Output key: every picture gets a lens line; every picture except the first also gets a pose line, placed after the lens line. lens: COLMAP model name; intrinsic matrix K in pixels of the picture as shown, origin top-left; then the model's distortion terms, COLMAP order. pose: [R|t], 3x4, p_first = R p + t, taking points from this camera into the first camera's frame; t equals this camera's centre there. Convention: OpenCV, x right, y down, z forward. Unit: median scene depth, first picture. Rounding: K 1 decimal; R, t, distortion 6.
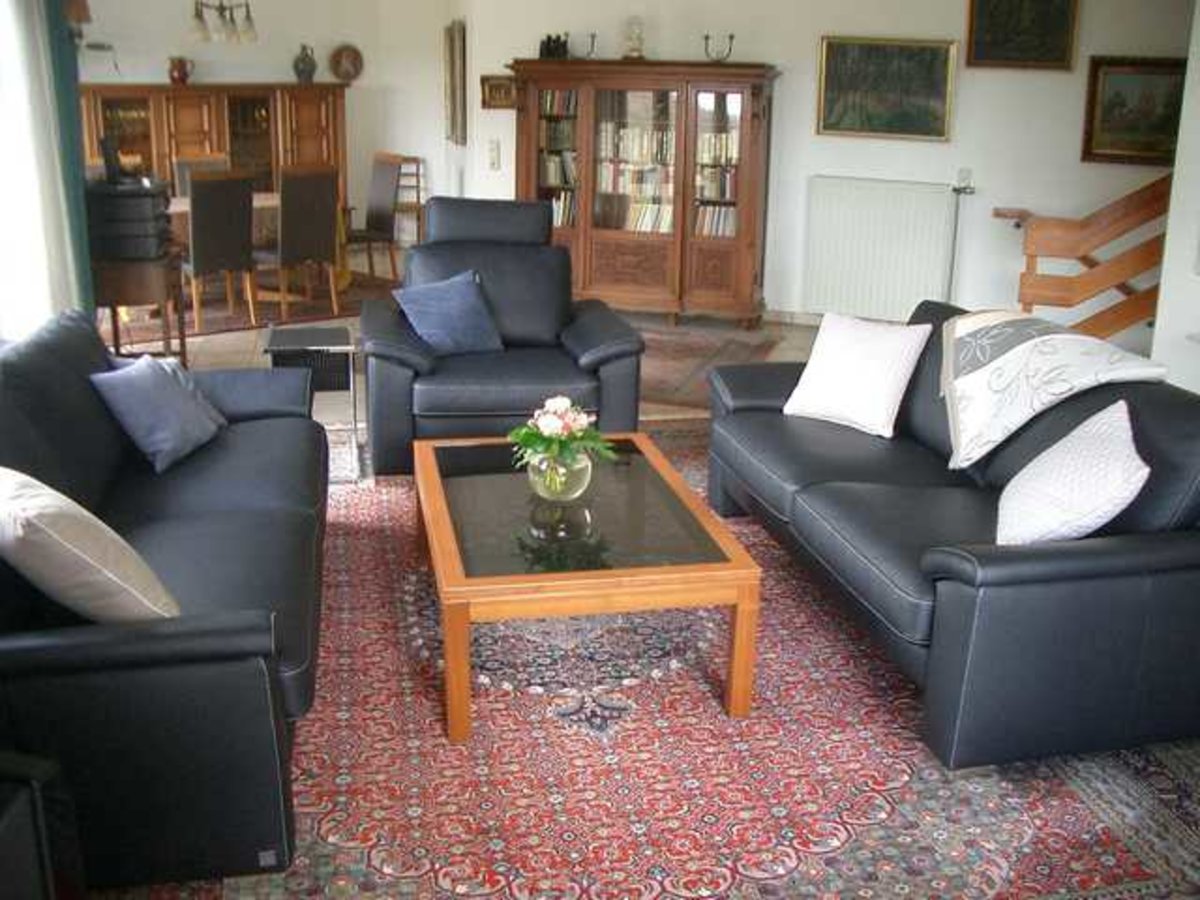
lens RADIAL K [[1223.5, 0, 600.0], [0, 1223.5, 450.0], [0, 0, 1]] dist [-0.256664, 0.298443]
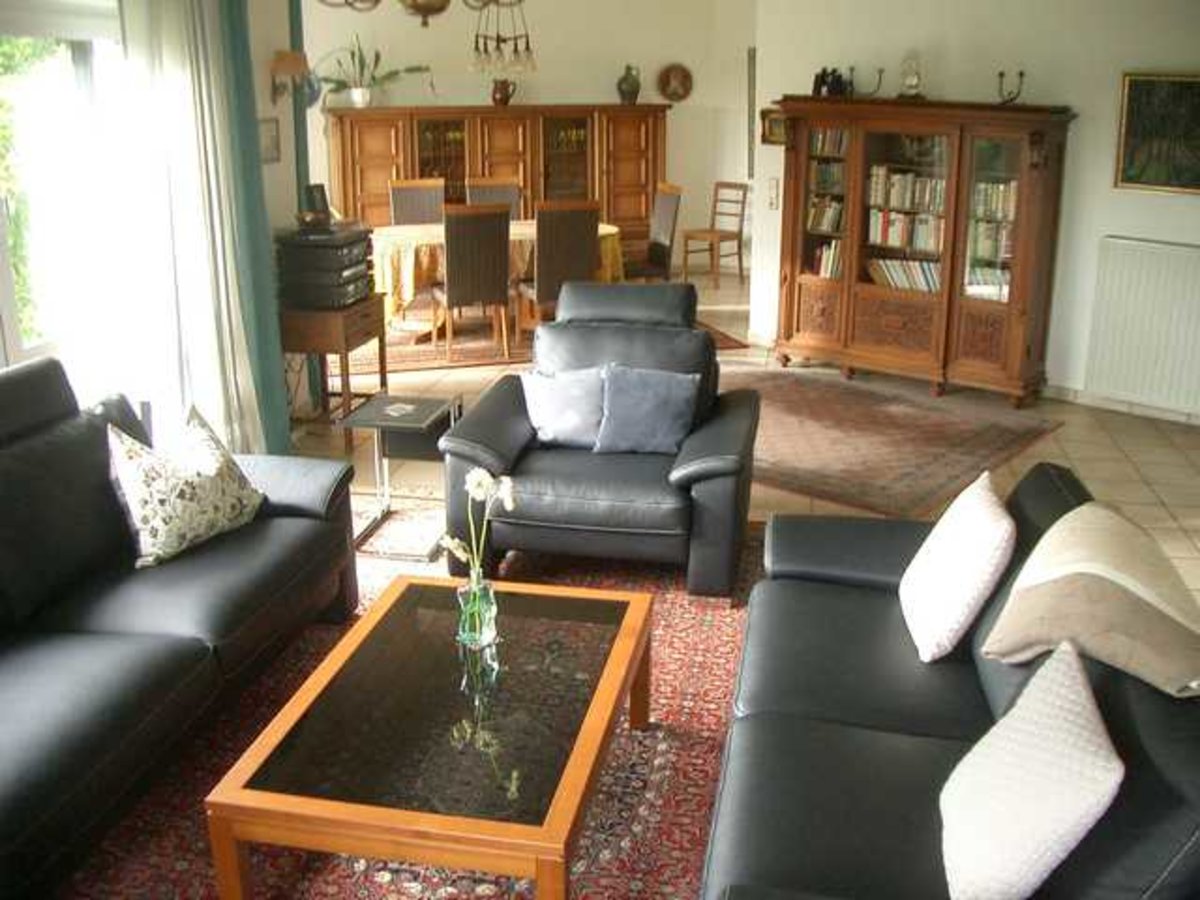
lens RADIAL K [[1223.5, 0, 600.0], [0, 1223.5, 450.0], [0, 0, 1]] dist [-0.256664, 0.298443]
pose [[0.927988, 0.095063, -0.360279, 0.155142], [-0.092152, 0.995424, 0.025291, -0.062726], [0.361034, 0.009730, 0.932502, 0.085853]]
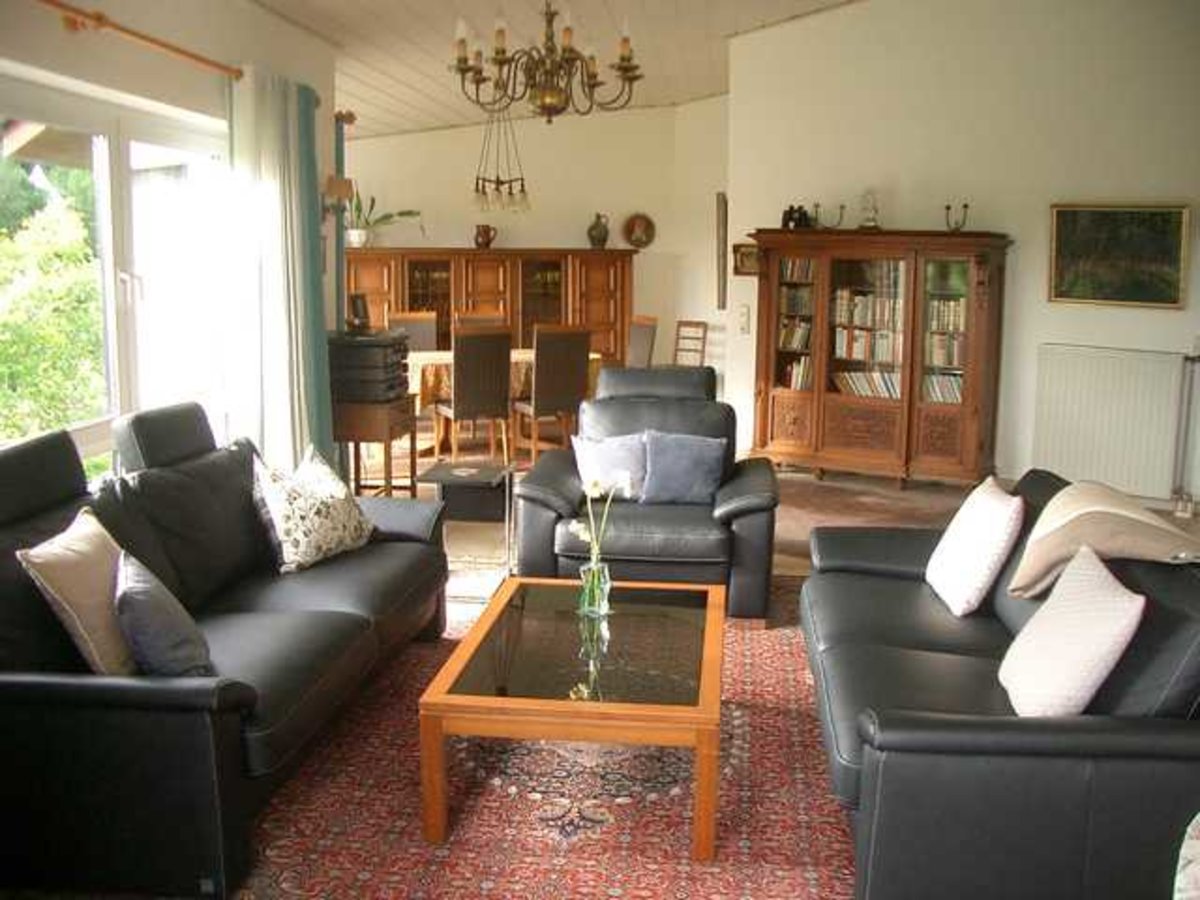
lens RADIAL K [[1223.5, 0, 600.0], [0, 1223.5, 450.0], [0, 0, 1]] dist [-0.256664, 0.298443]
pose [[0.951704, 0.038498, -0.304593, 0.127907], [-0.079274, 0.989278, -0.122655, 0.006809], [0.296605, 0.140877, 0.944552, -0.019573]]
